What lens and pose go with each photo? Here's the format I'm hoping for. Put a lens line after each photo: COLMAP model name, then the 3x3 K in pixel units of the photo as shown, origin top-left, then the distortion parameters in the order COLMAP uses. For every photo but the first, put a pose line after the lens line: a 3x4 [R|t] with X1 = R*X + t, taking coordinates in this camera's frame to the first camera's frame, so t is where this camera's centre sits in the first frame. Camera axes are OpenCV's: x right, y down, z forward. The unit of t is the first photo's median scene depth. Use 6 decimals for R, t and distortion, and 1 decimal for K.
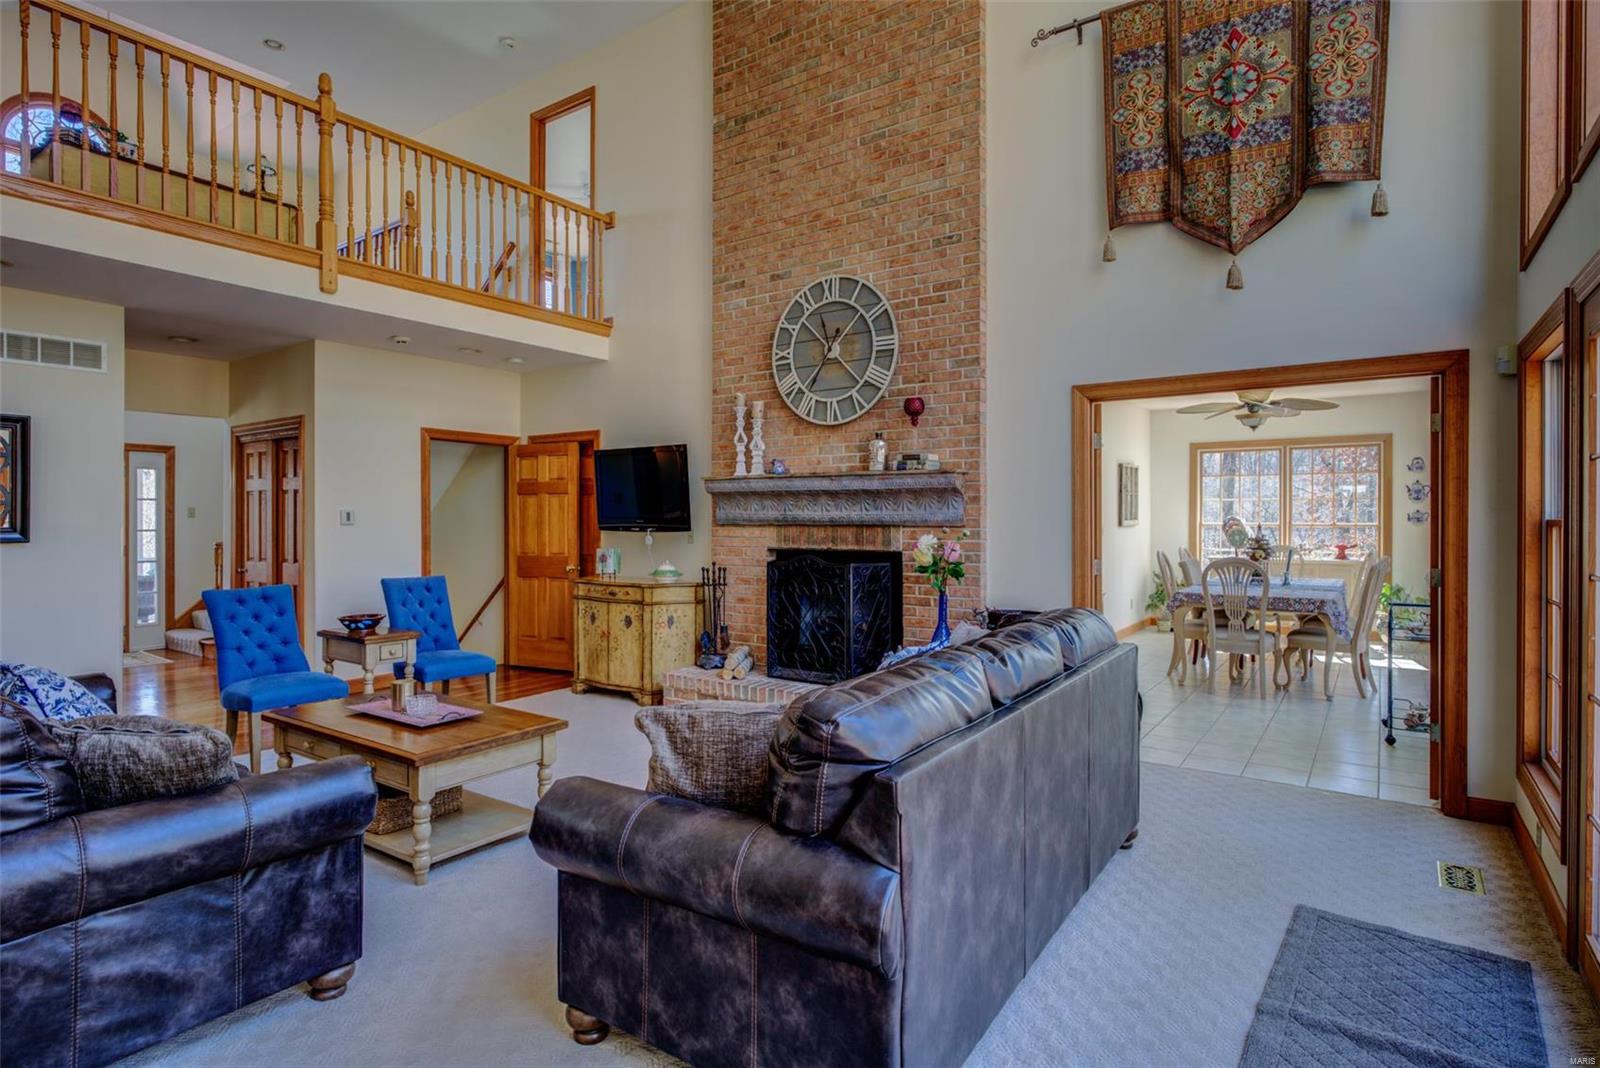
lens RADIAL K [[825.8, 0, 798.4], [0, 825.8, 521.5], [0, 0, 1]] dist [0.001522, 0.000351]
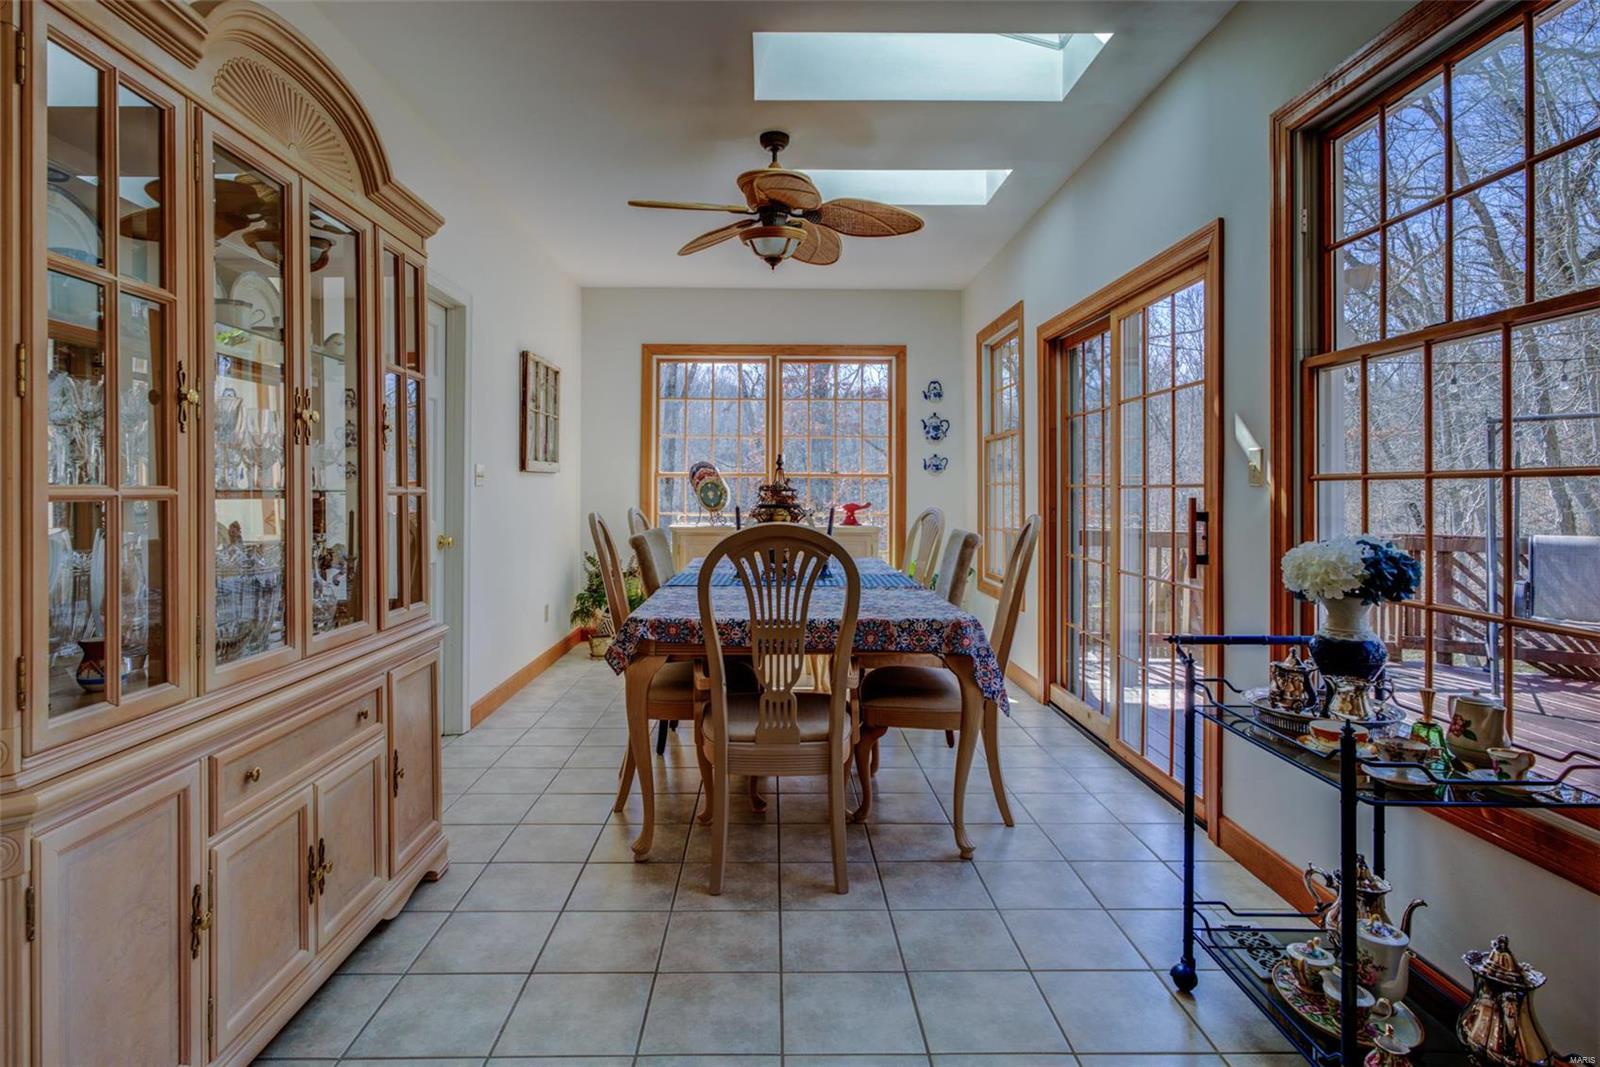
lens RADIAL K [[847.1, 0, 797.6], [0, 847.1, 492.6], [0, 0, 1]] dist [-0.001210, 0.000116]
pose [[0.800948, 0.003168, 0.598726, 0.210026], [-0.002100, 0.999995, -0.002482, 0.020747], [-0.598730, 0.000731, 0.800950, 0.471560]]
